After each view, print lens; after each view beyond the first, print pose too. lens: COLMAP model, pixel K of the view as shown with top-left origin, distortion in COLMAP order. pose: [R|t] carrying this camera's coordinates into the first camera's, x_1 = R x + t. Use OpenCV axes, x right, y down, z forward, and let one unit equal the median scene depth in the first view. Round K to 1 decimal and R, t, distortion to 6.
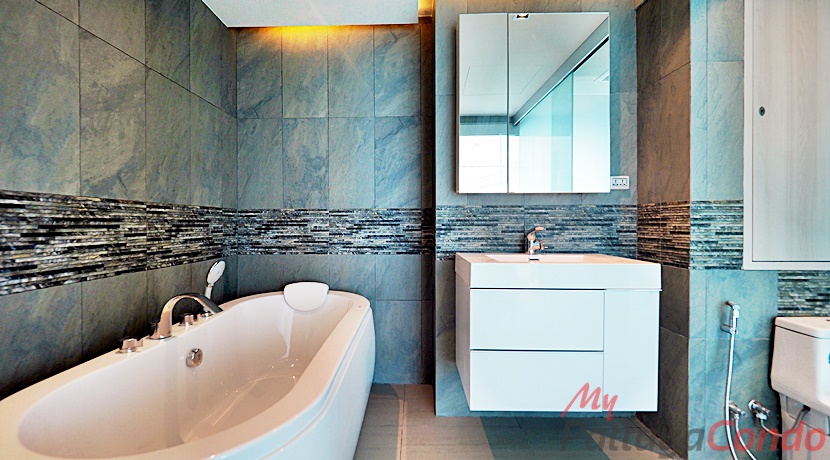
lens RADIAL K [[351.1, 0, 404.1], [0, 351.1, 227.5], [0, 0, 1]] dist [-0.001514, -0.006397]
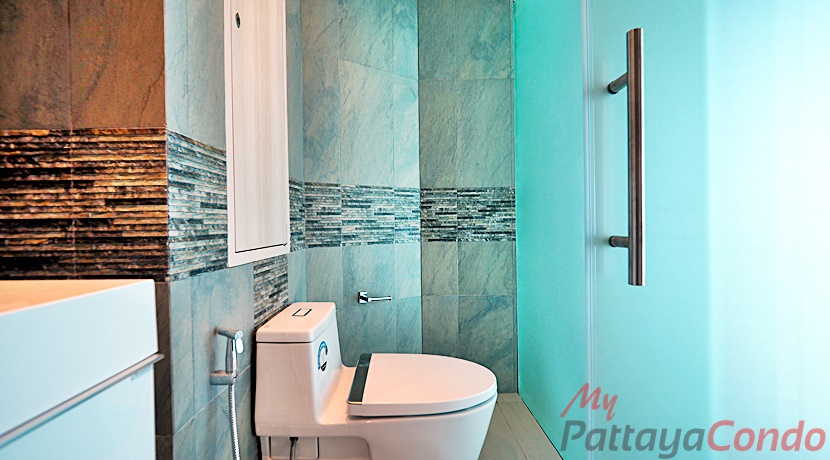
lens RADIAL K [[351.1, 0, 404.1], [0, 351.1, 227.5], [0, 0, 1]] dist [-0.001514, -0.006397]
pose [[-0.032241, -0.011748, 0.999411, 0.359698], [0.016480, 0.999789, 0.012284, 0.049229], [-0.999344, 0.016867, -0.032040, 0.713319]]
